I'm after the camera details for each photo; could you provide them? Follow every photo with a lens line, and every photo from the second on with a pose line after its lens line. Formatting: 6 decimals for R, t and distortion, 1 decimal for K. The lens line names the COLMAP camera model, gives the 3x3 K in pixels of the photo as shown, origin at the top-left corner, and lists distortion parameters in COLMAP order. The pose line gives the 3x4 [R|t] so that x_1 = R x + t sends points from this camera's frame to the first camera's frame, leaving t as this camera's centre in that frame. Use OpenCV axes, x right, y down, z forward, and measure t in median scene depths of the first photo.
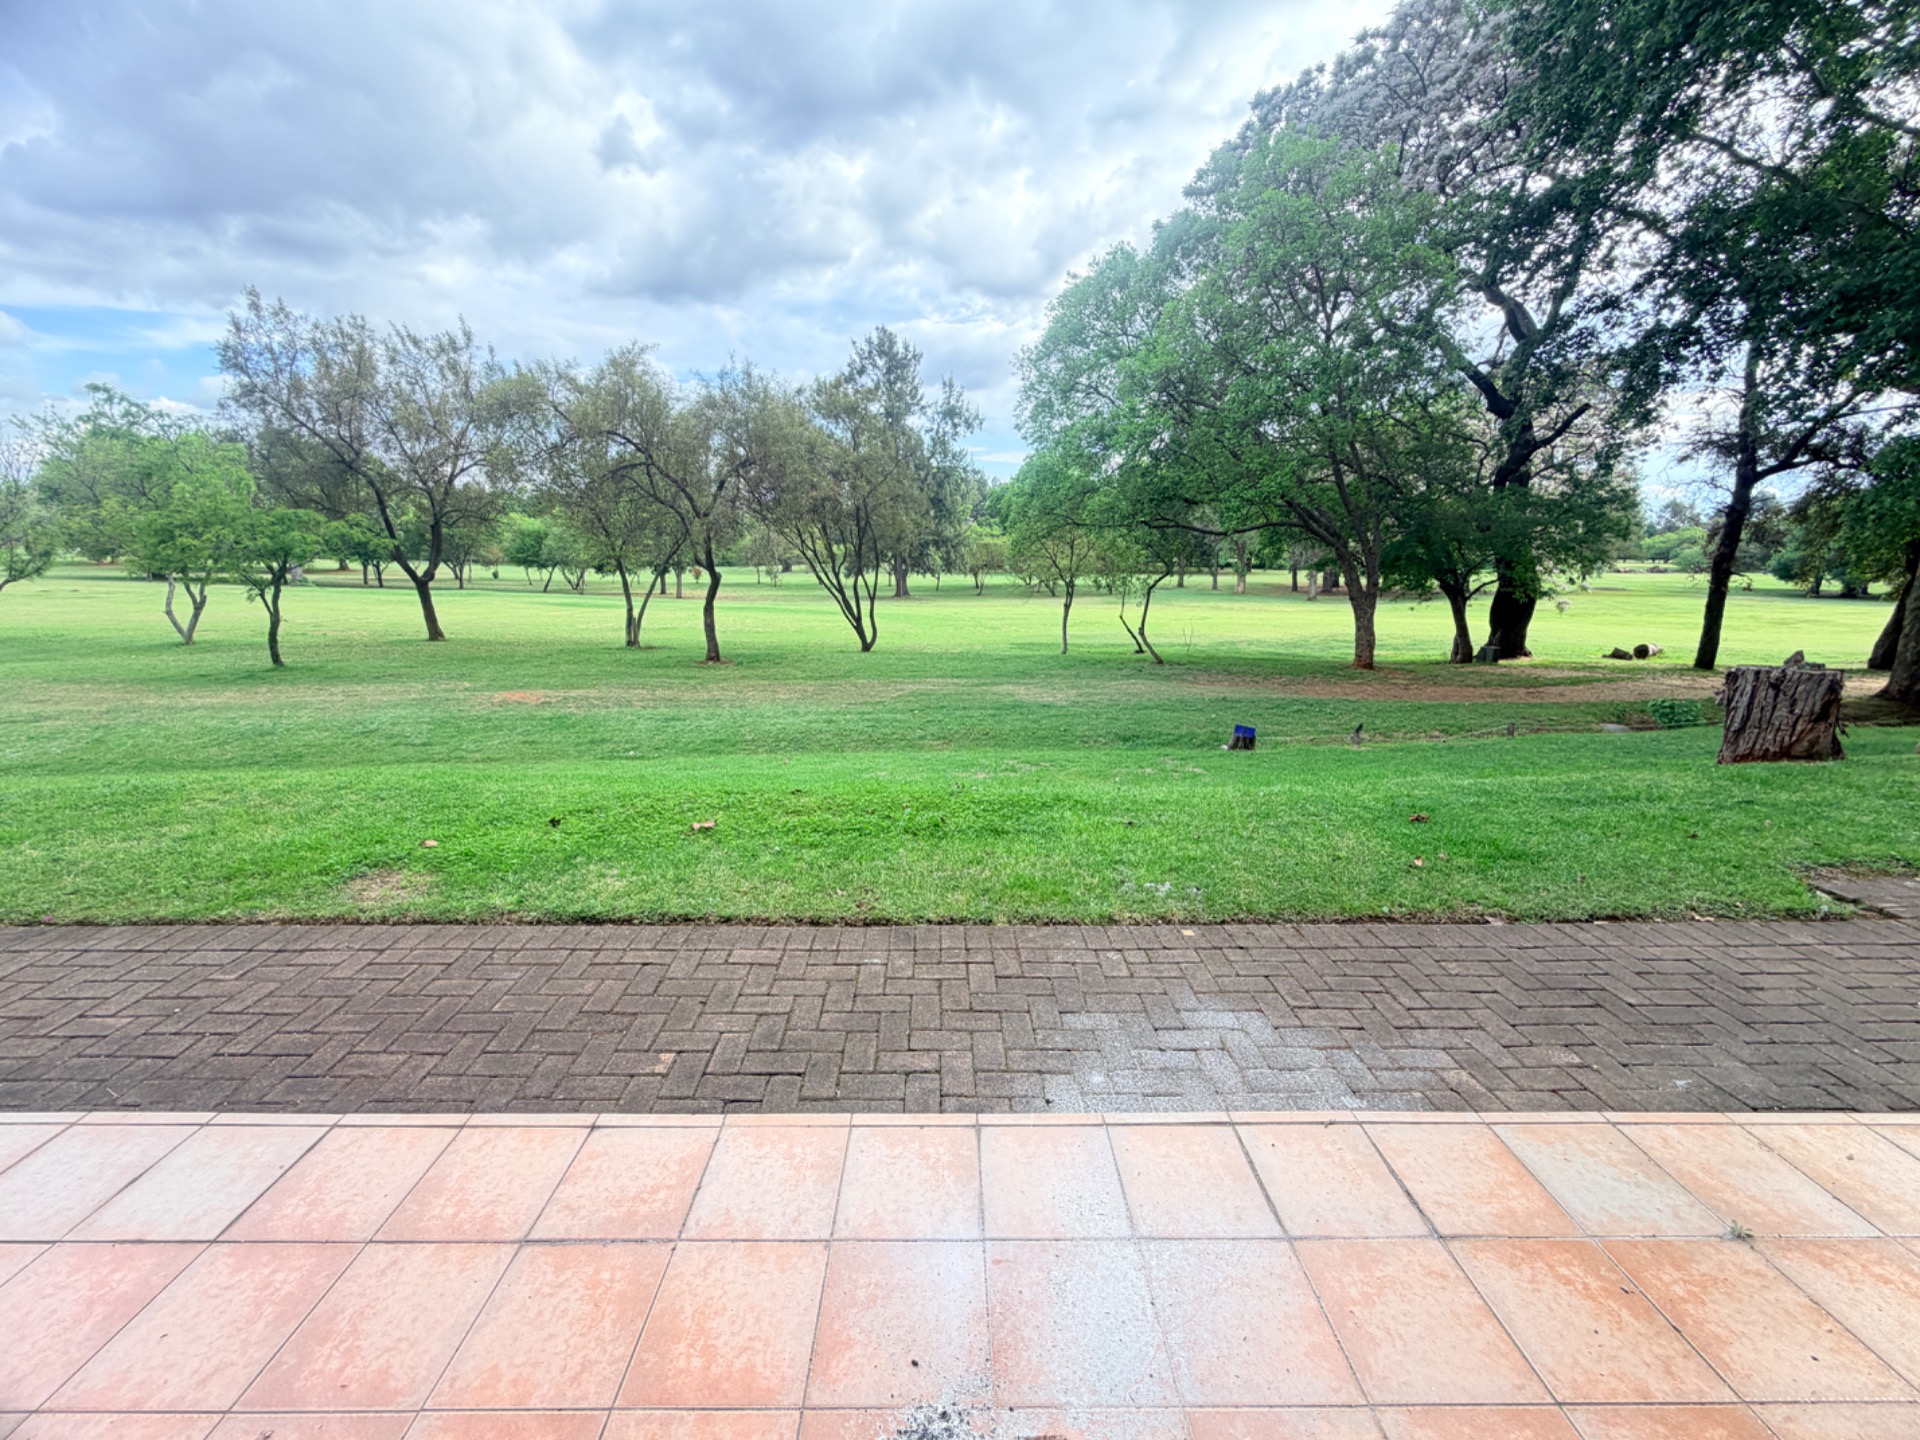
lens RADIAL K [[766.0, 0, 956.1], [0, 766.0, 720.9], [0, 0, 1]] dist [0.000683, -0.000182]
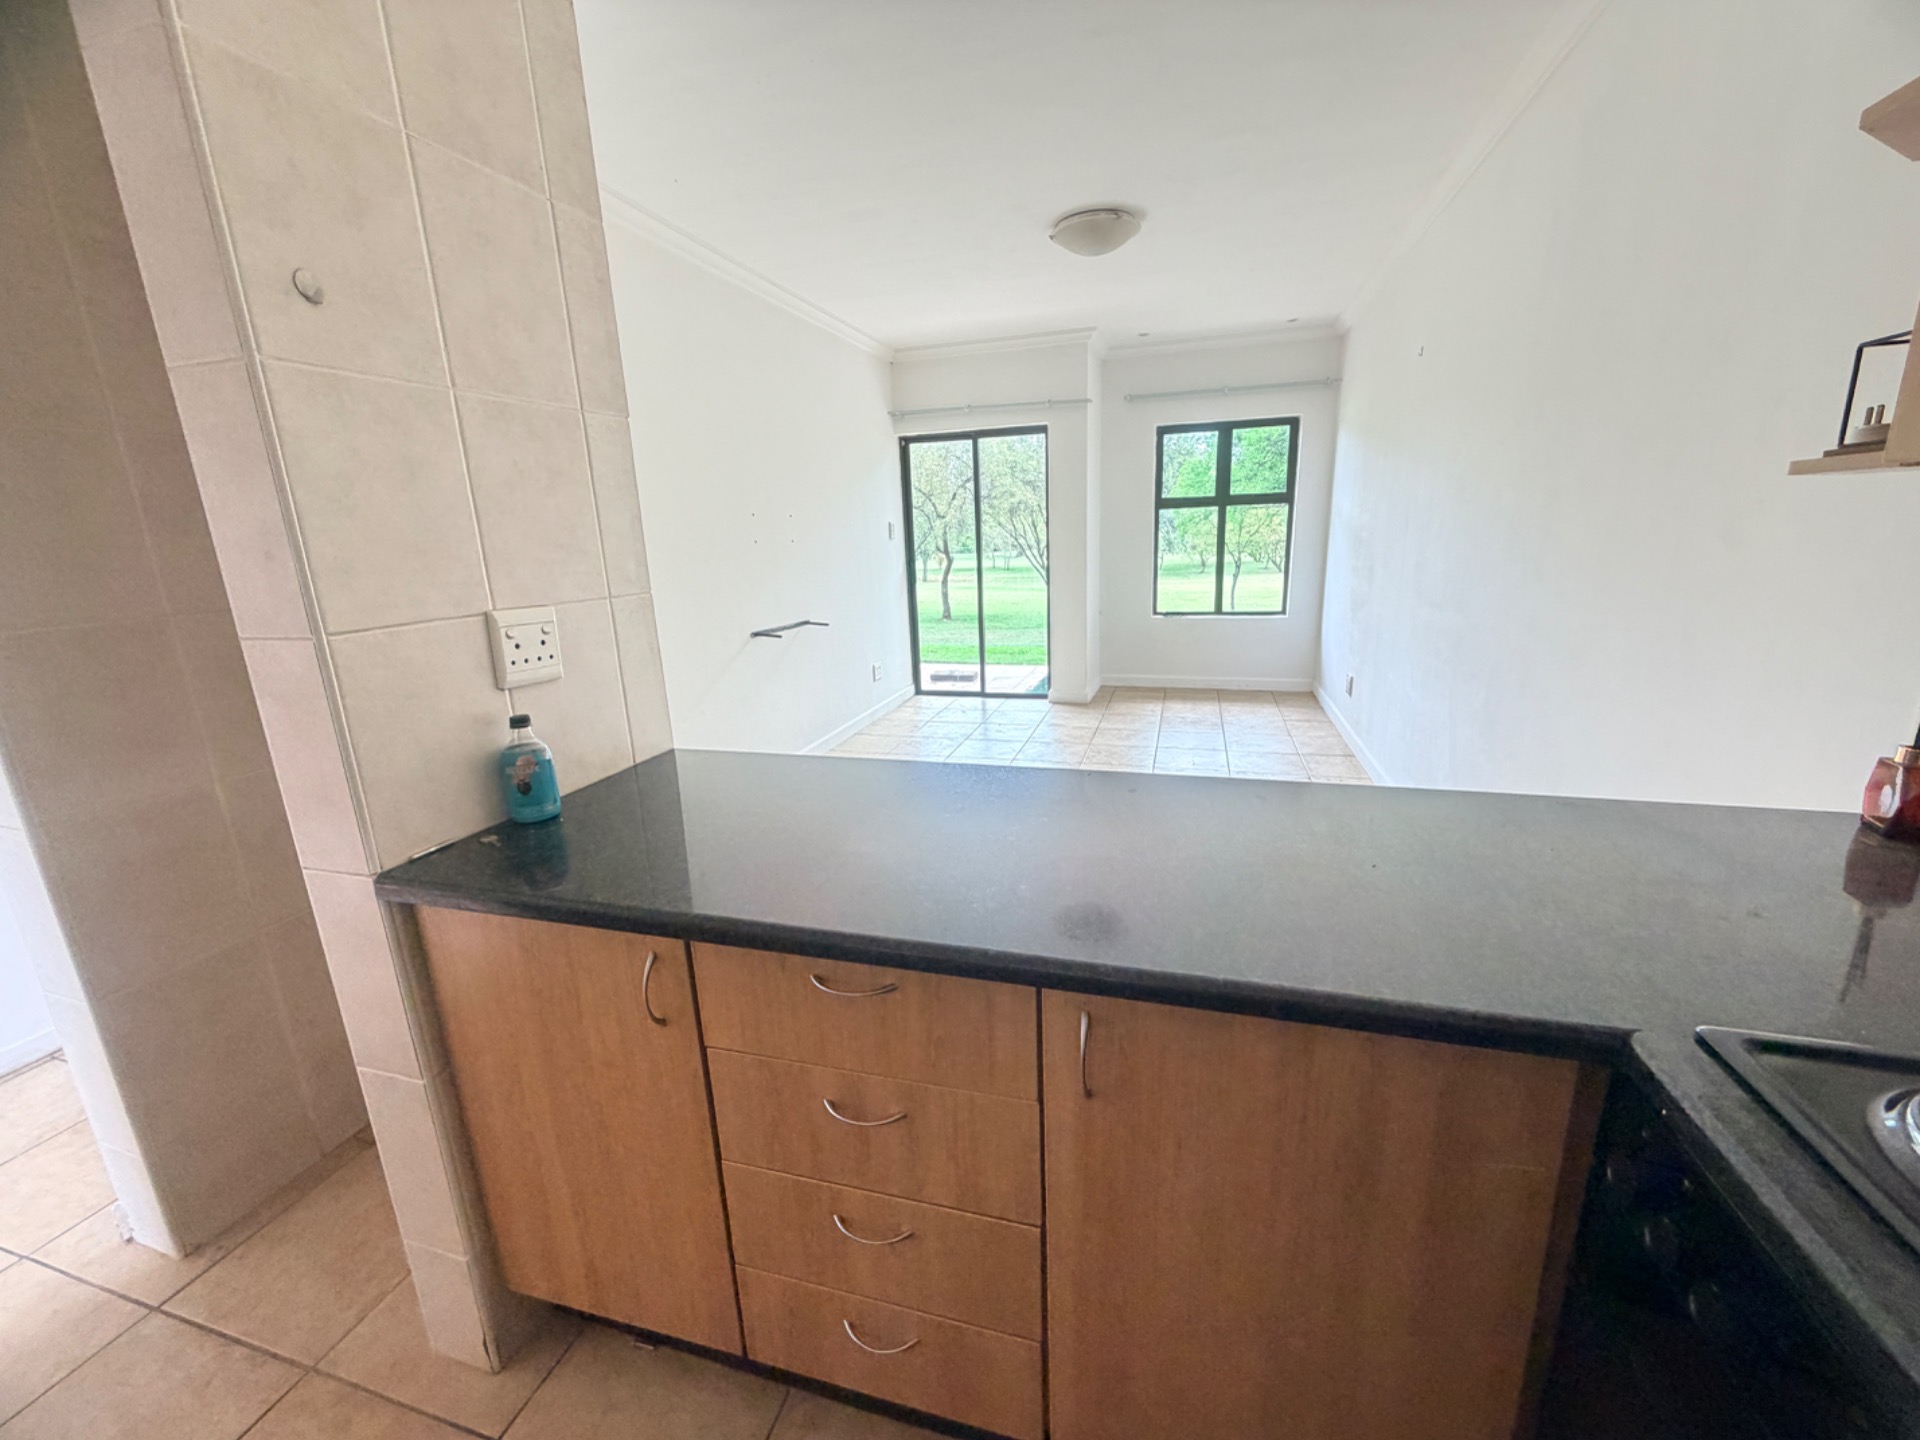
lens RADIAL K [[766.0, 0, 956.1], [0, 766.0, 720.9], [0, 0, 1]] dist [0.000683, -0.000182]
pose [[0.954027, 0.026324, -0.298561, 0.043497], [-0.020406, 0.999529, 0.022925, 0.026149], [0.299024, -0.015779, 0.954115, -0.119729]]
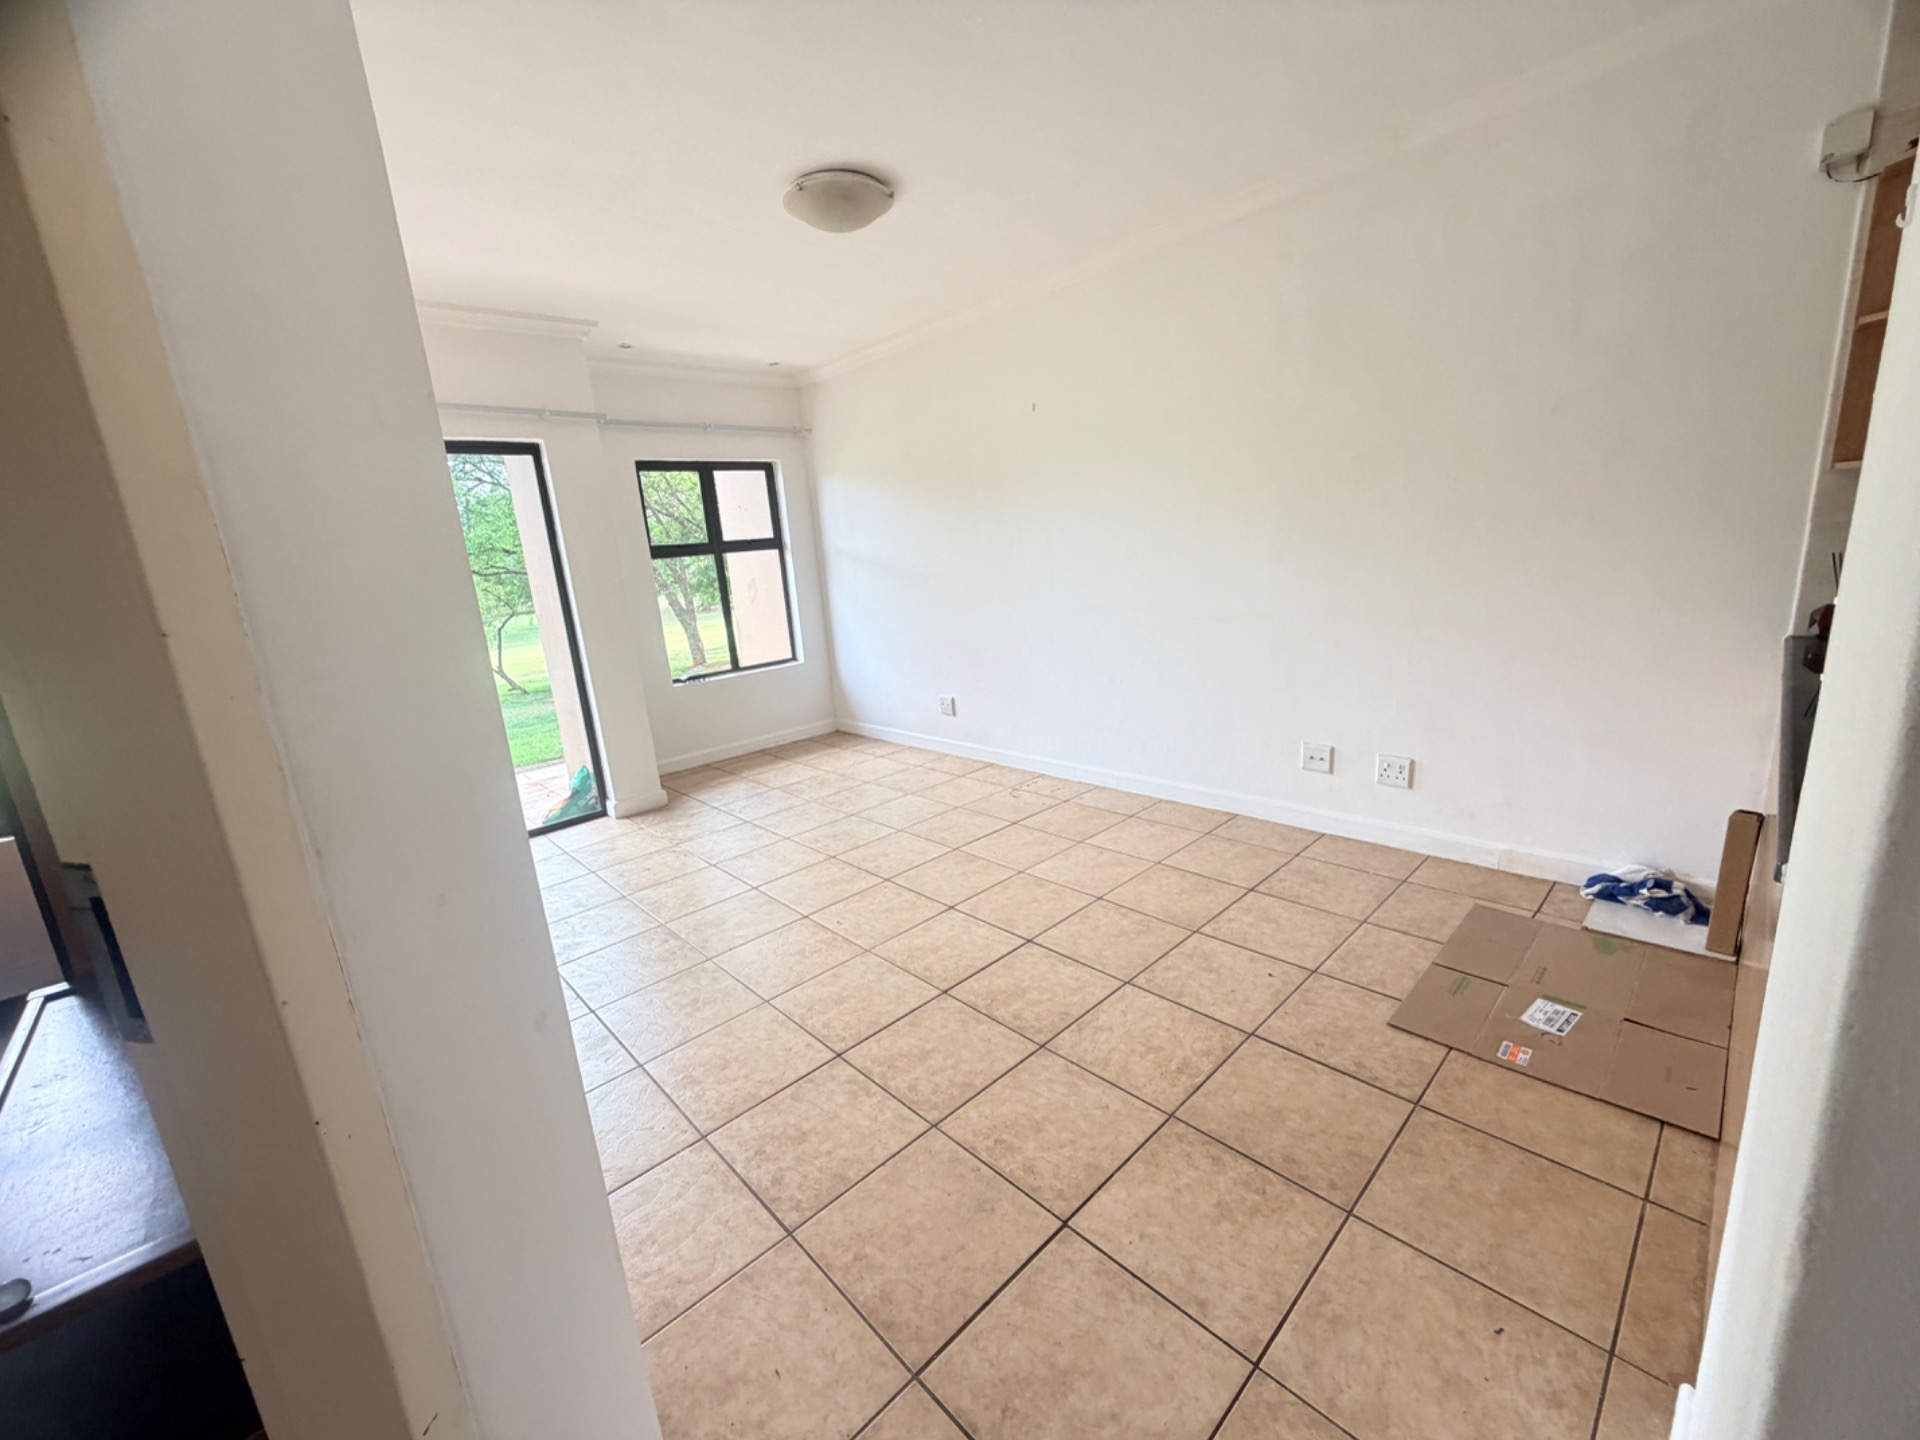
lens RADIAL K [[766.0, 0, 956.1], [0, 766.0, 720.9], [0, 0, 1]] dist [0.000683, -0.000182]
pose [[0.733017, -0.221134, 0.643262, 0.001504], [0.240238, 0.968900, 0.059320, 0.019814], [-0.636374, 0.111053, 0.763345, -0.096653]]
